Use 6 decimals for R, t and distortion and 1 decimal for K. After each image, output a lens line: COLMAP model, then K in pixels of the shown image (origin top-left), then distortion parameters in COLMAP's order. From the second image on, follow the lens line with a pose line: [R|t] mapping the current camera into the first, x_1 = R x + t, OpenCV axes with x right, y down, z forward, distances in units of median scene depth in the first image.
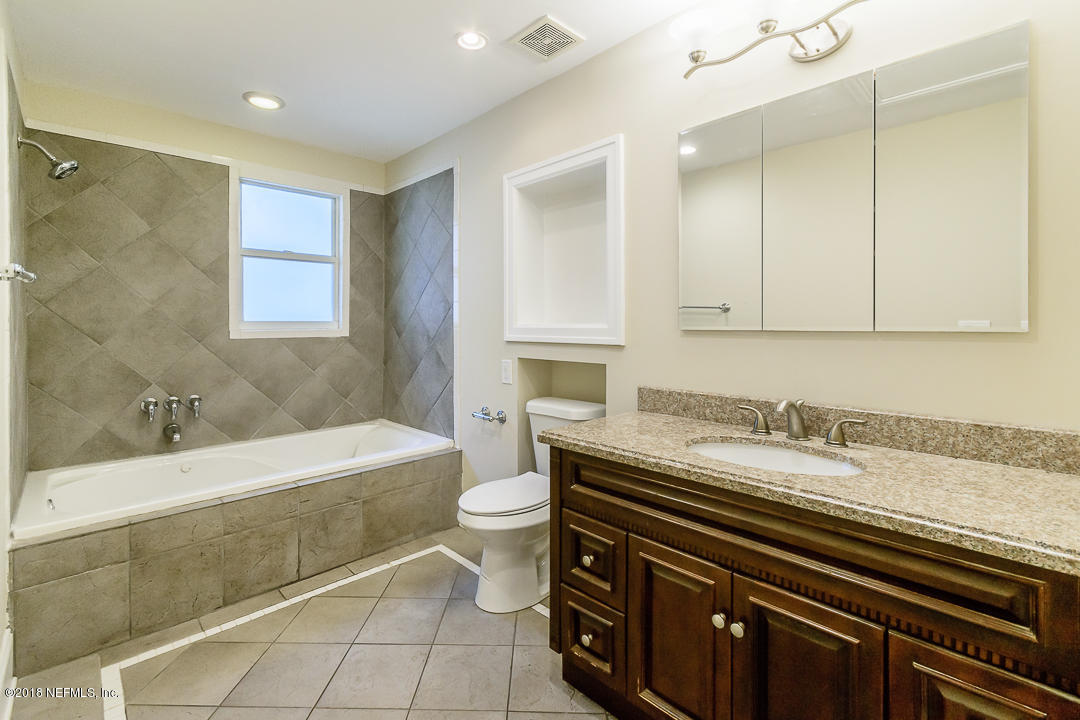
lens RADIAL K [[474.9, 0, 486.7], [0, 474.9, 323.5], [0, 0, 1]] dist [0.003629, -0.000811]
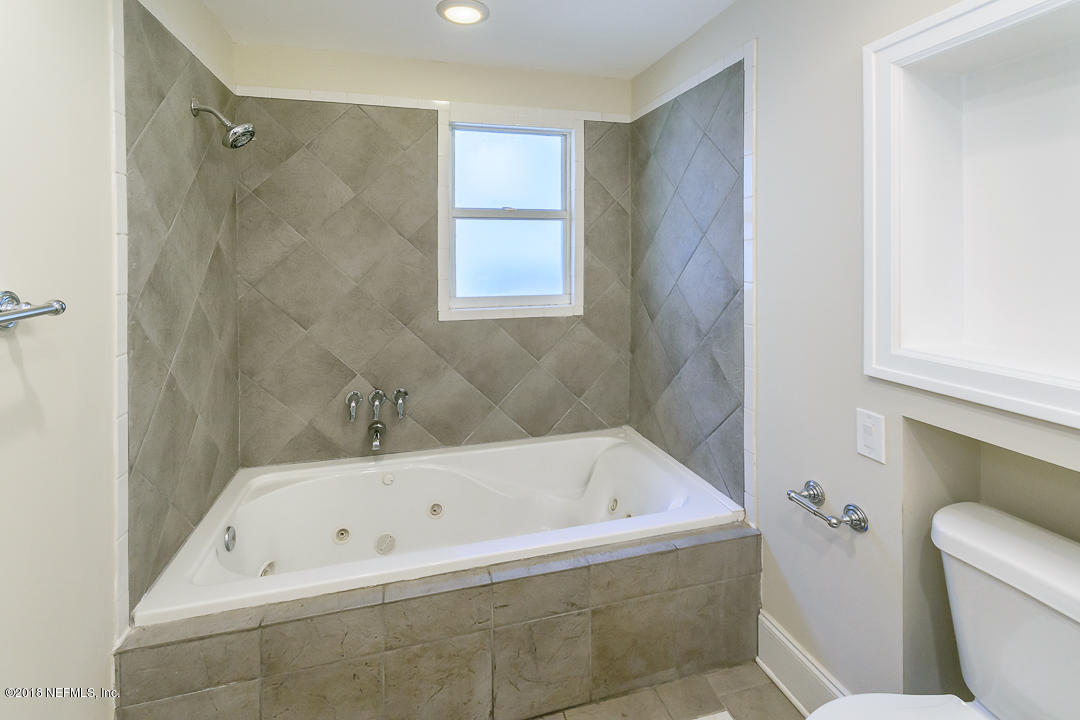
lens RADIAL K [[463.8, 0, 514.1], [0, 463.8, 254.5], [0, 0, 1]] dist [0.003158, -0.000273]
pose [[0.891071, -0.001180, -0.453863, -0.067867], [0.000313, 0.999998, -0.001986, -0.086738], [0.453864, 0.001628, 0.891070, 0.375000]]
